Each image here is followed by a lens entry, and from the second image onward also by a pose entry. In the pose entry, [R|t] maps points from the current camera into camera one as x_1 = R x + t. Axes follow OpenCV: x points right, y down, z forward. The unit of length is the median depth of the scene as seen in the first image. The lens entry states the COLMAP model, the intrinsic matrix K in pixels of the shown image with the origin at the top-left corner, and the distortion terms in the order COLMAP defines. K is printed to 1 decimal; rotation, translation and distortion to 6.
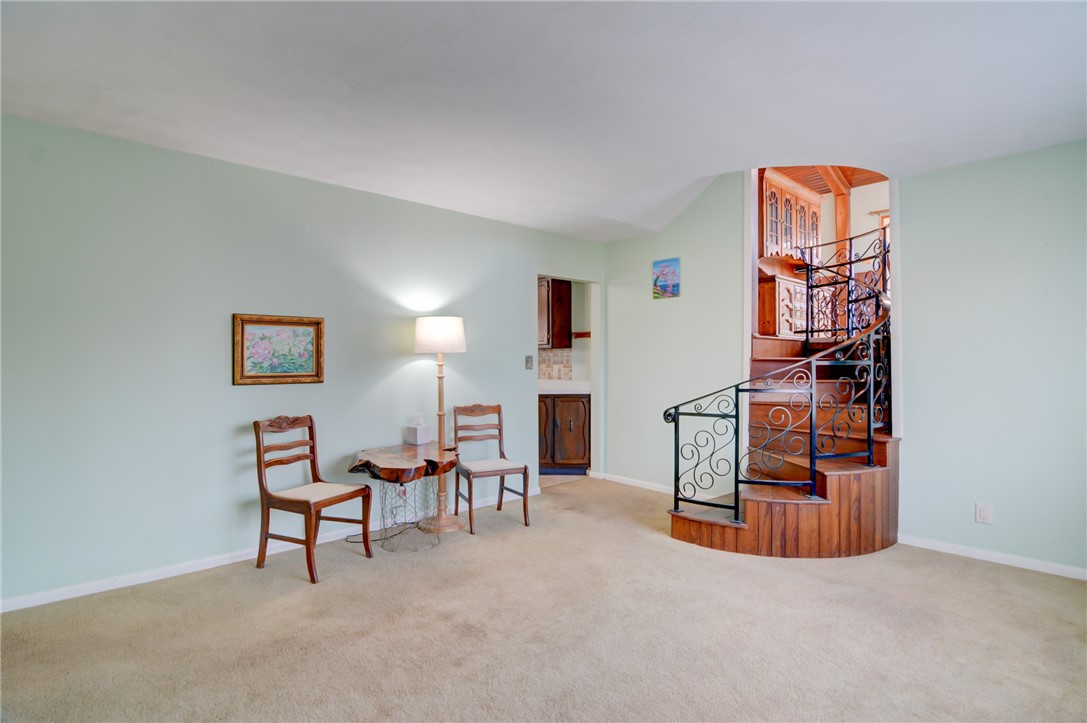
lens RADIAL K [[516.5, 0, 545.3], [0, 516.5, 359.4], [0, 0, 1]] dist [-0.014756, -0.002557]
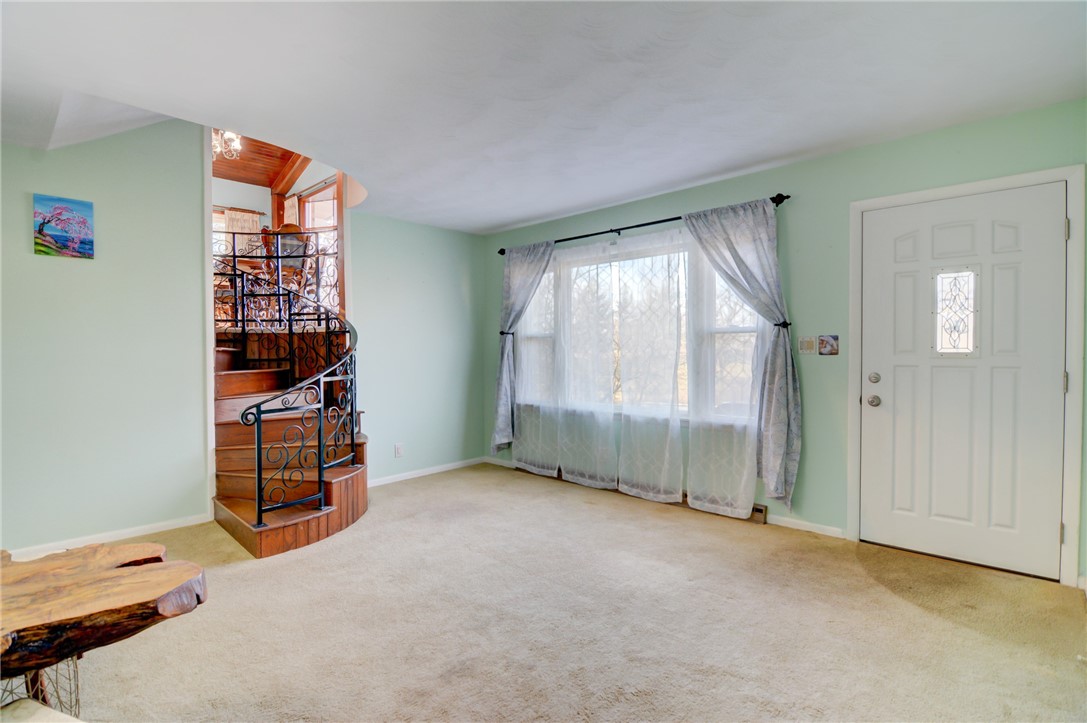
lens RADIAL K [[516.5, 0, 545.9], [0, 516.5, 361.3], [0, 0, 1]] dist [-0.014756, -0.002557]
pose [[-0.068009, -0.021935, 0.997444, -0.469525], [0.000330, 0.999758, 0.022008, 0.000872], [-0.997685, 0.001825, -0.067986, 0.436990]]
